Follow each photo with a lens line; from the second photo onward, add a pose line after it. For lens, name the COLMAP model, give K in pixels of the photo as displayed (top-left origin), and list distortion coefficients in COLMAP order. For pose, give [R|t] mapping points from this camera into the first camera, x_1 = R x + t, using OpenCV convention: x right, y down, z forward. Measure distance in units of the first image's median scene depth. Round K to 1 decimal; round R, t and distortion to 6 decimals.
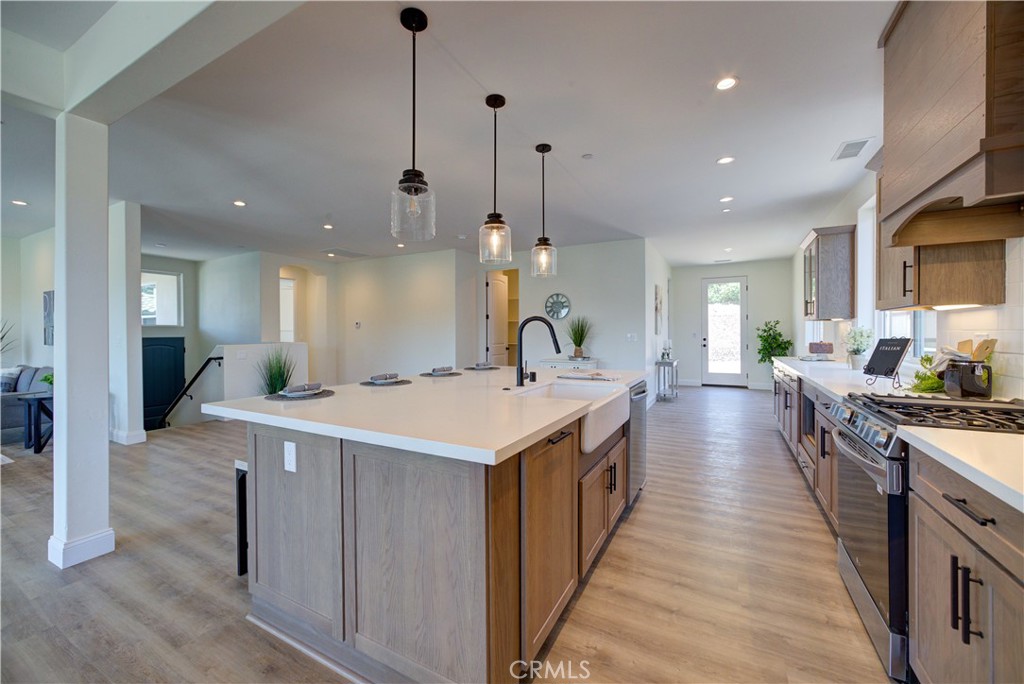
lens RADIAL K [[404.1, 0, 506.2], [0, 404.1, 336.9], [0, 0, 1]] dist [0.000125, 0.000002]
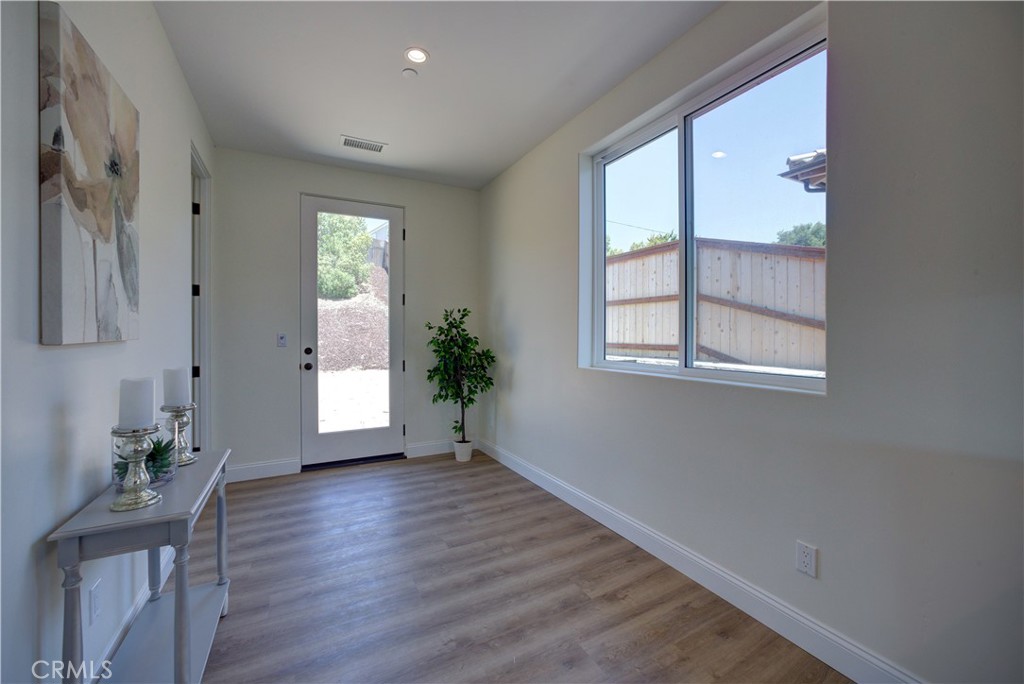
lens RADIAL K [[404.1, 0, 504.9], [0, 404.1, 338.9], [0, 0, 1]] dist [0.000125, 0.000002]
pose [[0.557762, -0.001458, 0.829999, 0.284894], [0.003217, 0.999995, -0.000405, -0.004836], [-0.829994, 0.002896, 0.557764, 0.653188]]
